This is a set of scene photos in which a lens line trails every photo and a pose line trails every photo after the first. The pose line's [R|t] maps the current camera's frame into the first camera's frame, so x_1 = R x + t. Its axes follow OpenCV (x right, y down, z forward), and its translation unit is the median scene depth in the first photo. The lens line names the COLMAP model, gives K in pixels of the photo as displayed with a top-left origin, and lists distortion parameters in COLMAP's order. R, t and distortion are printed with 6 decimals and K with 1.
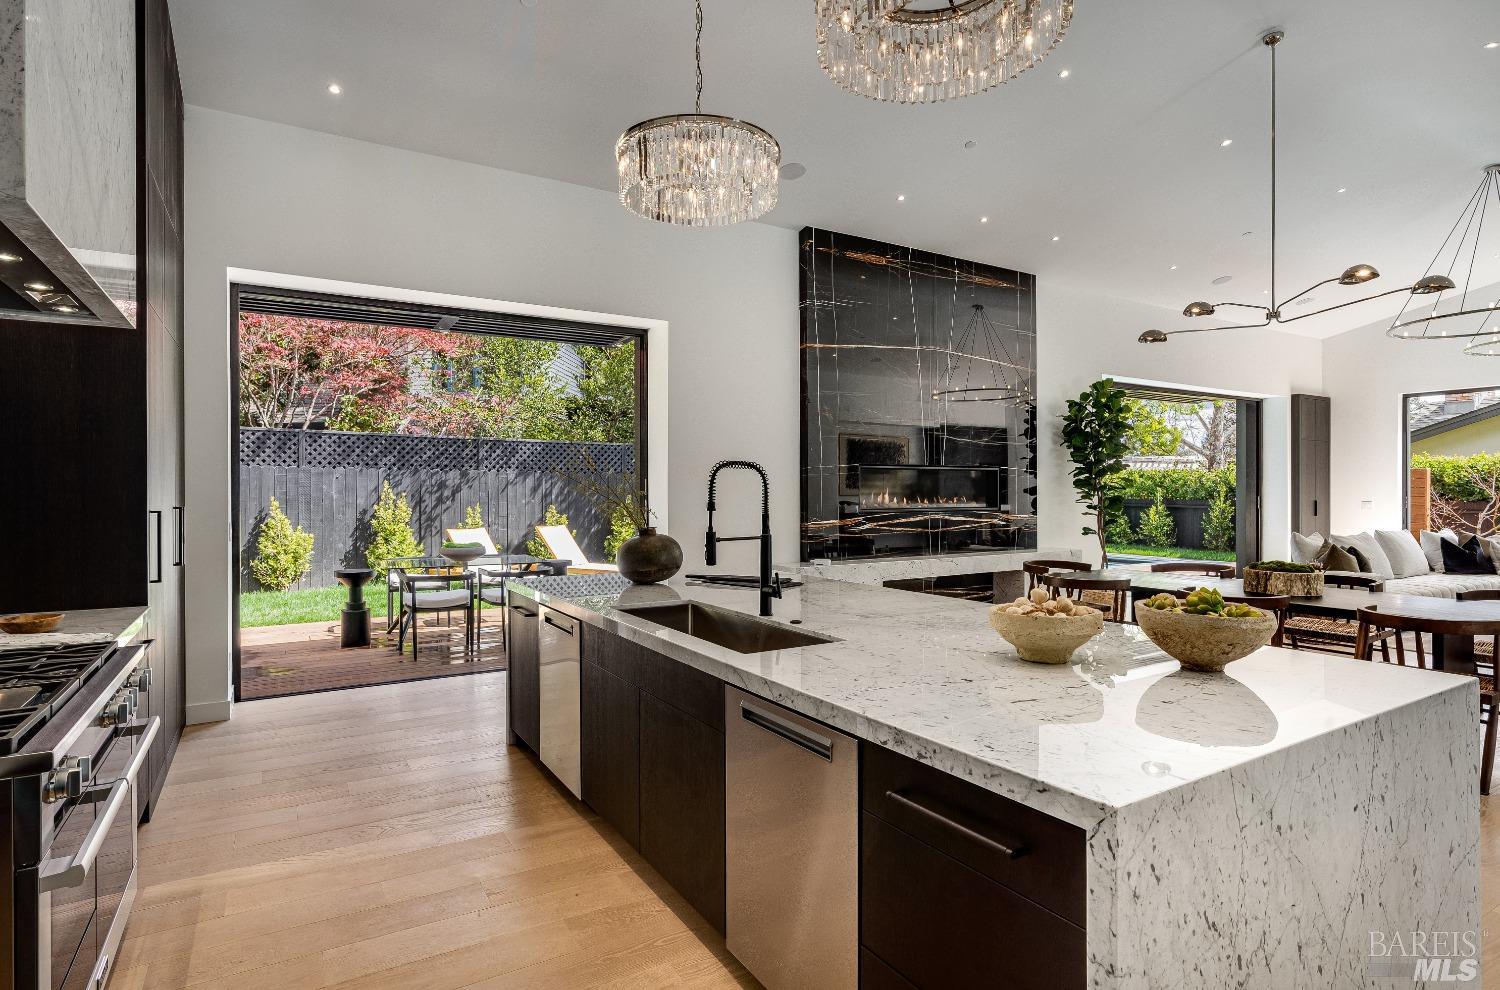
lens RADIAL K [[764.6, 0, 750.0], [0, 764.6, 495.0], [0, 0, 1]] dist [0.003406, -0.010805]
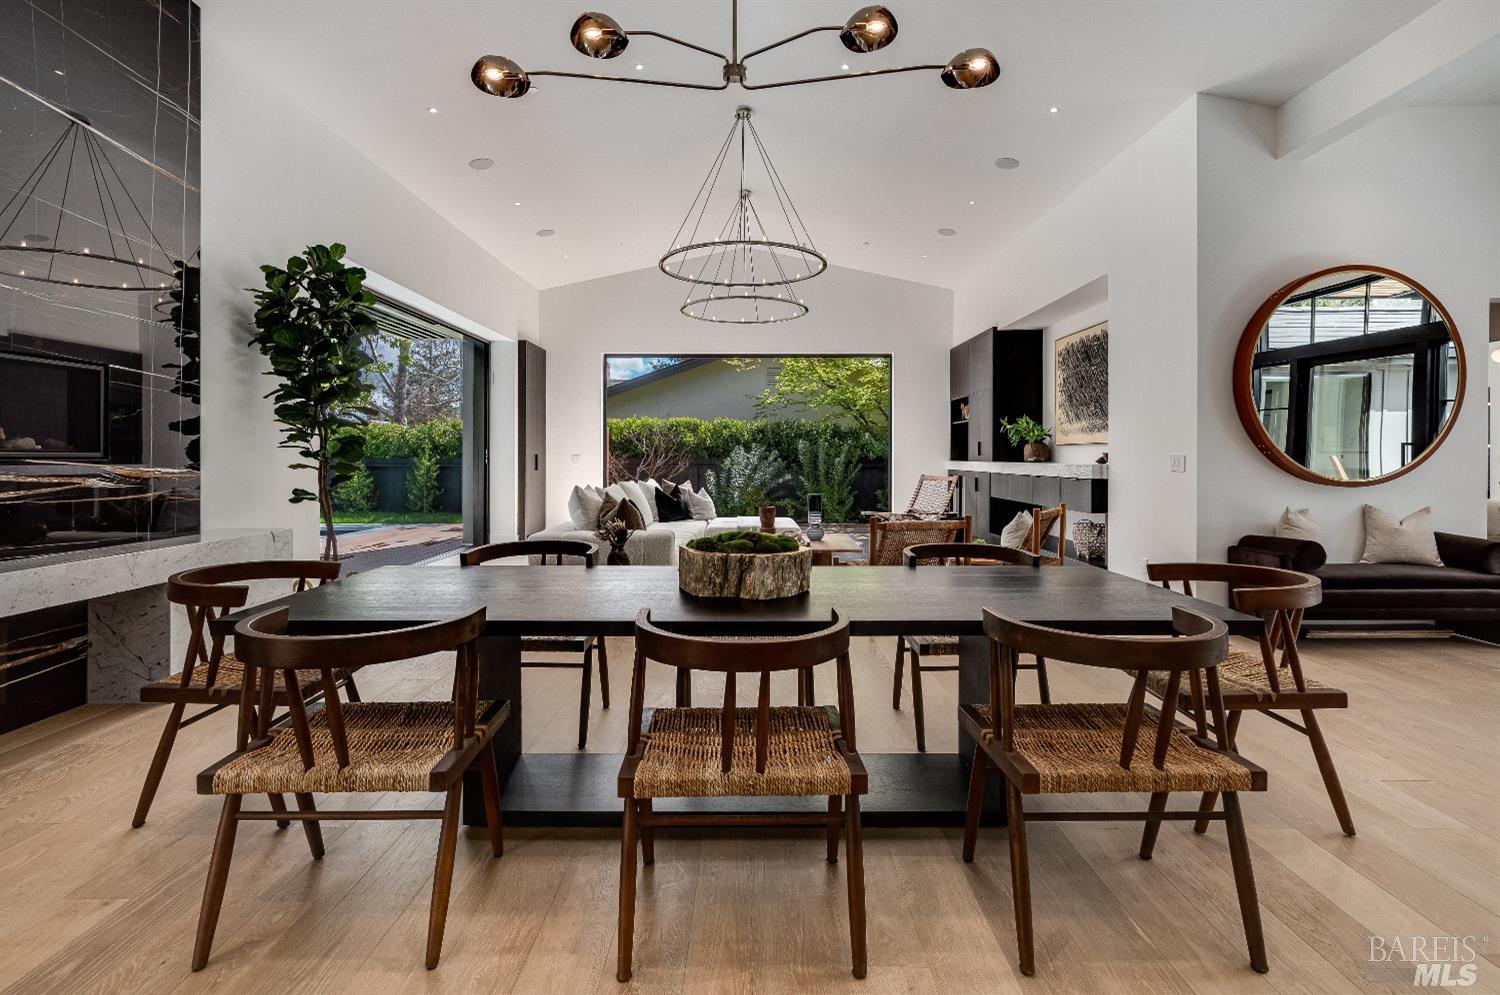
lens RADIAL K [[712.5, 0, 747.8], [0, 712.5, 461.1], [0, 0, 1]] dist [-0.008549, -0.000118]
pose [[0.517347, -0.001239, 0.855775, 0.152279], [0.001209, 0.999999, 0.000717, 0.020761], [-0.855775, 0.000664, 0.517348, 0.424084]]
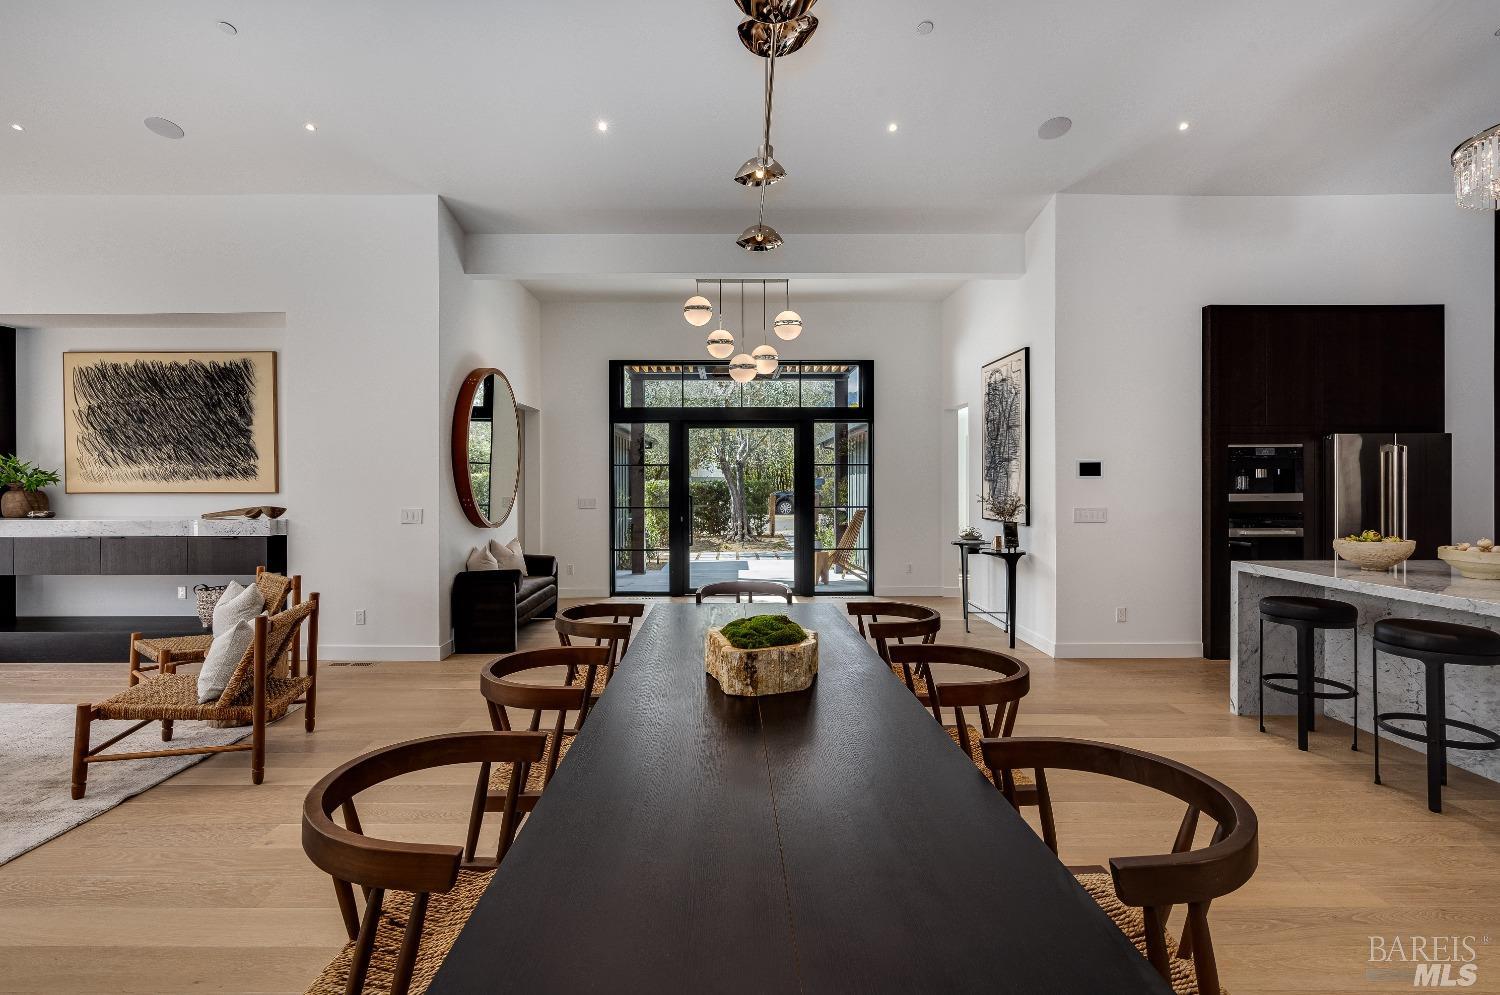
lens RADIAL K [[685.3, 0, 728.9], [0, 685.3, 485.3], [0, 0, 1]] dist [-0.001231, -0.000027]
pose [[-0.862241, 0.004732, 0.506476, 0.276994], [0.009140, 0.999939, 0.006219, -0.006804], [-0.506415, 0.009991, -0.862232, 0.822813]]
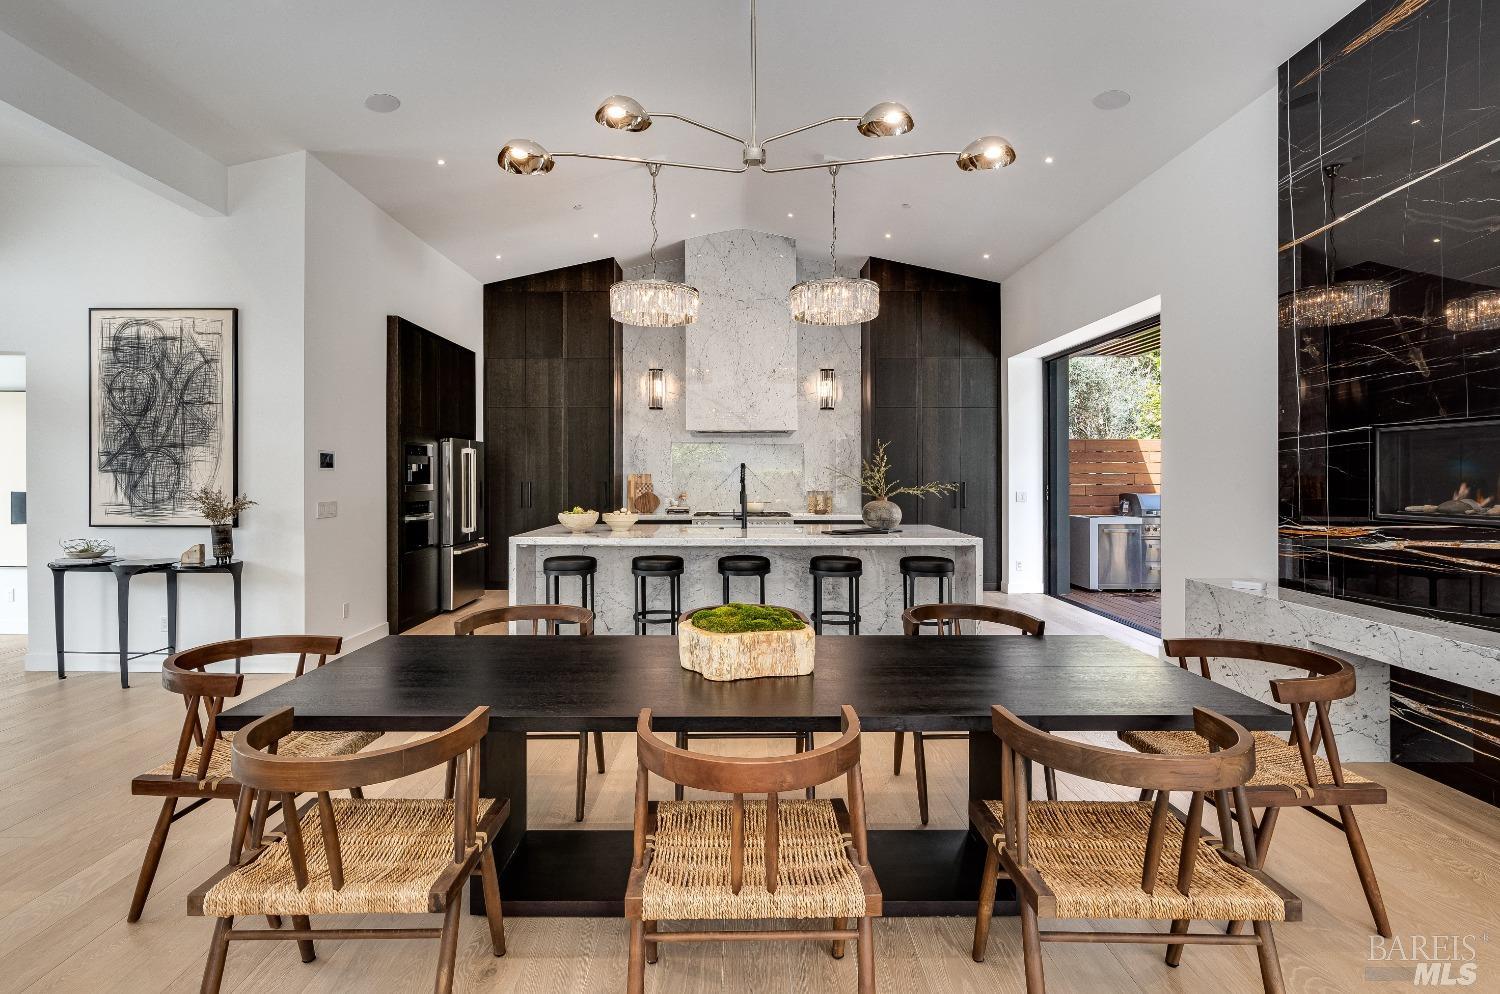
lens RADIAL K [[703.7, 0, 731.7], [0, 703.7, 473.4], [0, 0, 1]] dist [-0.005412, -0.000143]
pose [[-0.513449, 0.002013, -0.858118, 0.650950], [-0.002178, 0.999991, 0.003650, -0.006731], [0.858117, 0.003743, -0.513440, 0.718061]]
